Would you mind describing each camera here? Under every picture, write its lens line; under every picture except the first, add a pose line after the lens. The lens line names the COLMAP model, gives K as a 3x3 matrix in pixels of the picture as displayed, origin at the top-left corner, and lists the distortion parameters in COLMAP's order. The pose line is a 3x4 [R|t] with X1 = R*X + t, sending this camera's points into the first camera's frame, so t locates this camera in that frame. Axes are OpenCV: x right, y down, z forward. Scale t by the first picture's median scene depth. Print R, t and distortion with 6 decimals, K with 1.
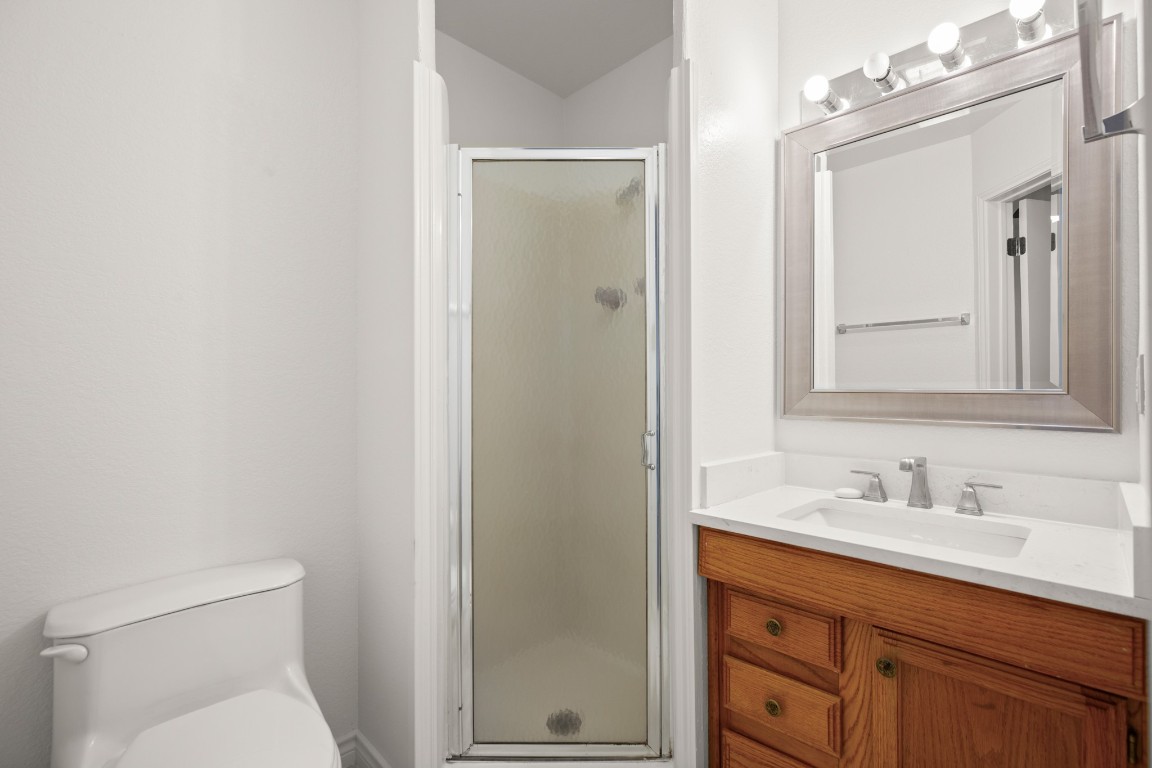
lens RADIAL K [[528.5, 0, 573.0], [0, 528.5, 386.5], [0, 0, 1]] dist [0.002905, 0.000325]
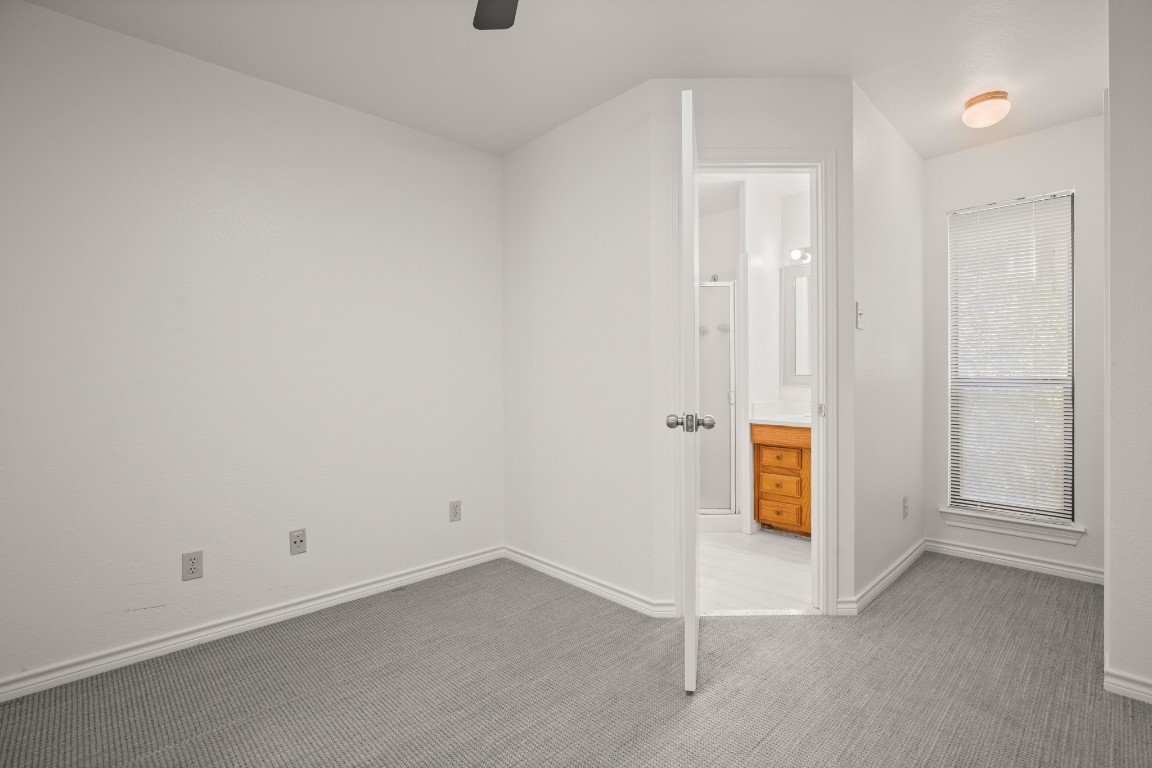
lens RADIAL K [[528.5, 0, 579.3], [0, 528.5, 379.4], [0, 0, 1]] dist [0.002905, 0.000325]
pose [[0.999946, -0.002729, -0.010009, -0.640759], [0.002848, 0.999924, 0.011955, -0.005644], [0.009975, -0.011983, 0.999878, -1.791498]]
